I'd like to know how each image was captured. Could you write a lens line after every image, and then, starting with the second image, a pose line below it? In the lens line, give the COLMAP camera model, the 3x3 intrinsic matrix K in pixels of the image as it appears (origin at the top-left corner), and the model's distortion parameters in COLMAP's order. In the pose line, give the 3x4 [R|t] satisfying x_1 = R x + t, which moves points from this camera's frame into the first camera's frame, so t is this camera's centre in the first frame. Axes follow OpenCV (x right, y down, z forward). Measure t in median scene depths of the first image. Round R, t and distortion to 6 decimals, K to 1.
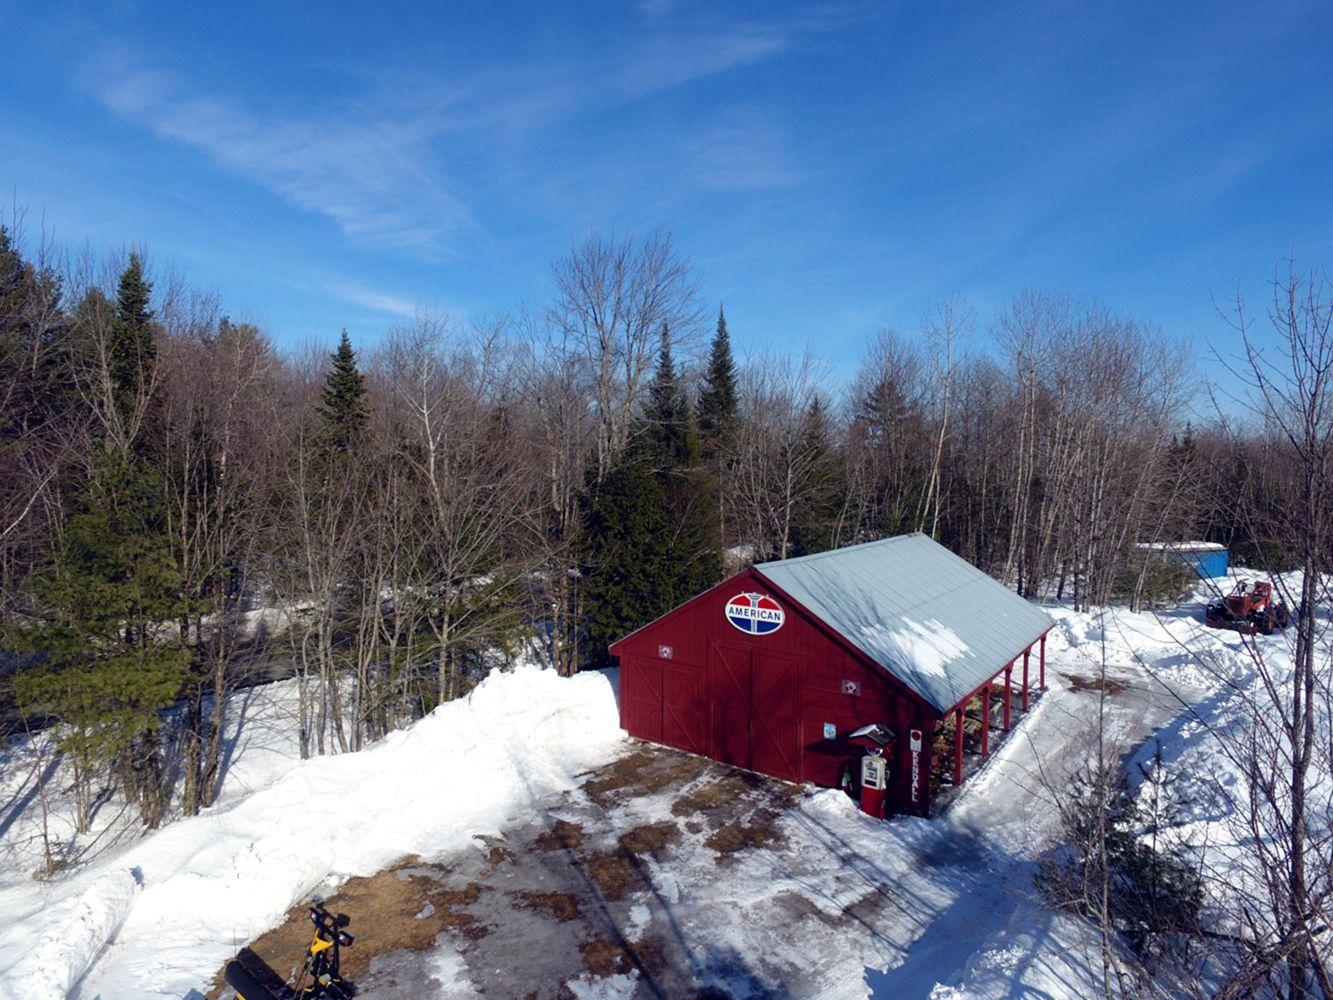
lens RADIAL K [[774.5, 0, 660.6], [0, 774.5, 485.8], [0, 0, 1]] dist [-0.027217, 0.025133]
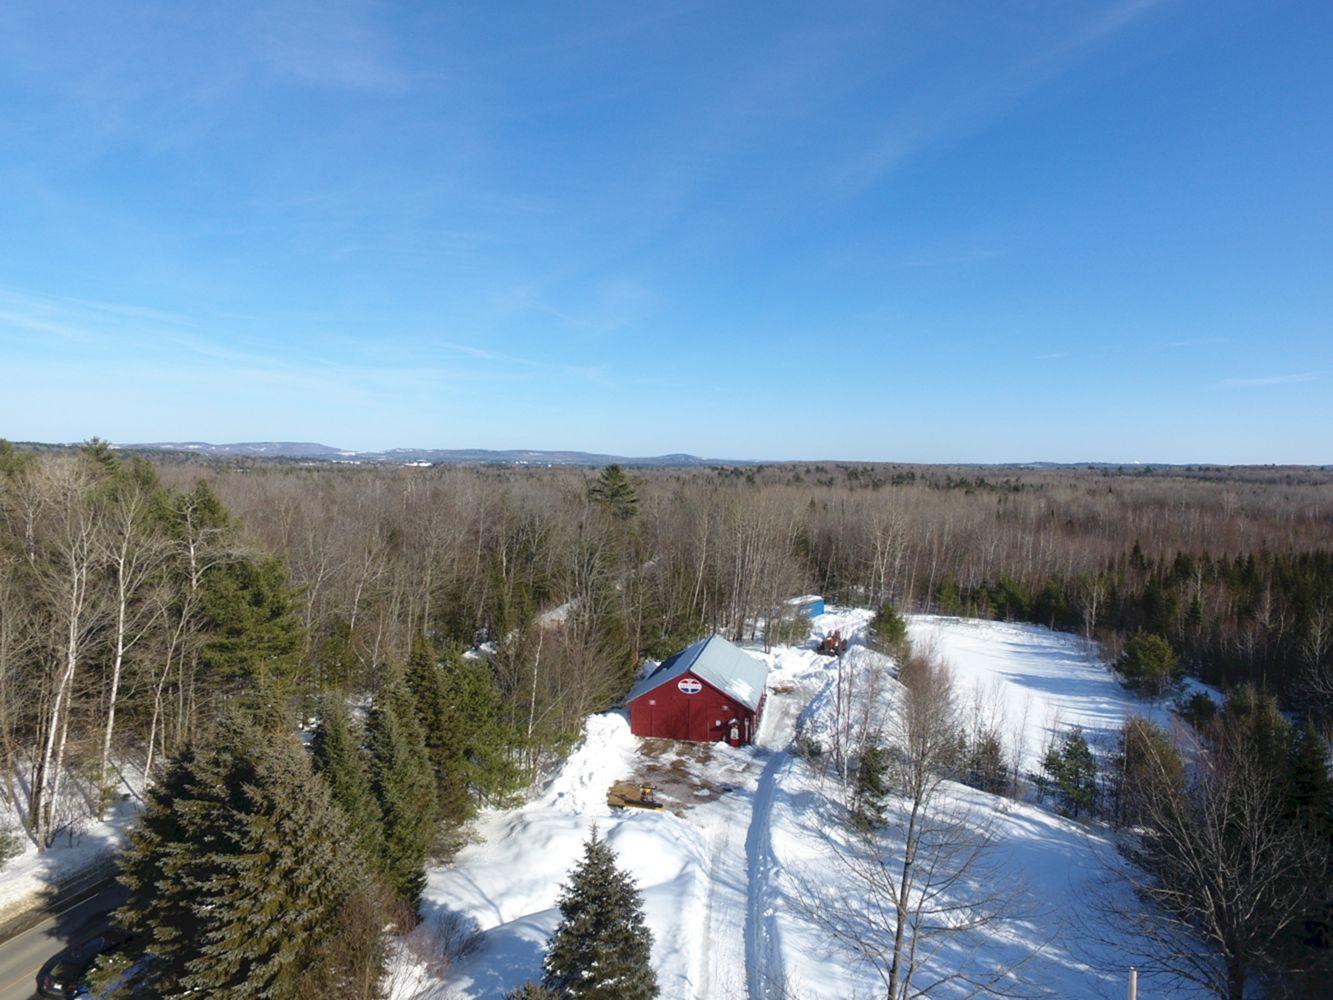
lens RADIAL K [[774.5, 0, 660.6], [0, 774.5, 485.8], [0, 0, 1]] dist [-0.027217, 0.025133]
pose [[0.908959, -0.012740, 0.416691, -1.183473], [0.011653, 0.999919, 0.005153, -0.604495], [-0.416722, 0.000172, 0.909034, -1.591166]]
